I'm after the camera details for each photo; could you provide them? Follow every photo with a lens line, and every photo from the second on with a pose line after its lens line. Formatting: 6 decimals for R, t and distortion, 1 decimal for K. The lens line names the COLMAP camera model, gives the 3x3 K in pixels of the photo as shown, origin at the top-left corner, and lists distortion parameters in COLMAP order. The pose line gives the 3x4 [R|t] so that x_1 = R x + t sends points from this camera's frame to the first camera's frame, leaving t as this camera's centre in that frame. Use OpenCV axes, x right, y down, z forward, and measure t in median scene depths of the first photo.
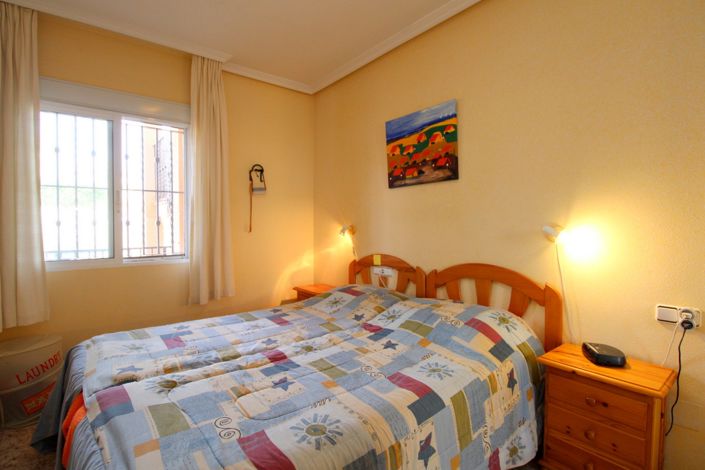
lens RADIAL K [[331.9, 0, 352.3], [0, 331.9, 227.3], [0, 0, 1]] dist [0.001978, -0.012690]
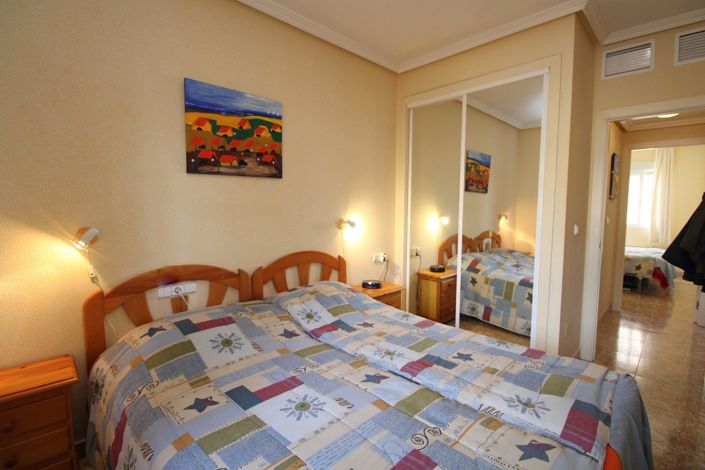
lens RADIAL K [[331.9, 0, 352.3], [0, 331.9, 227.3], [0, 0, 1]] dist [0.001978, -0.012690]
pose [[-0.088295, -0.064070, 0.994032, -0.742706], [0.005729, 0.997880, 0.064827, -0.051363], [-0.996078, 0.011419, -0.087741, 0.818439]]
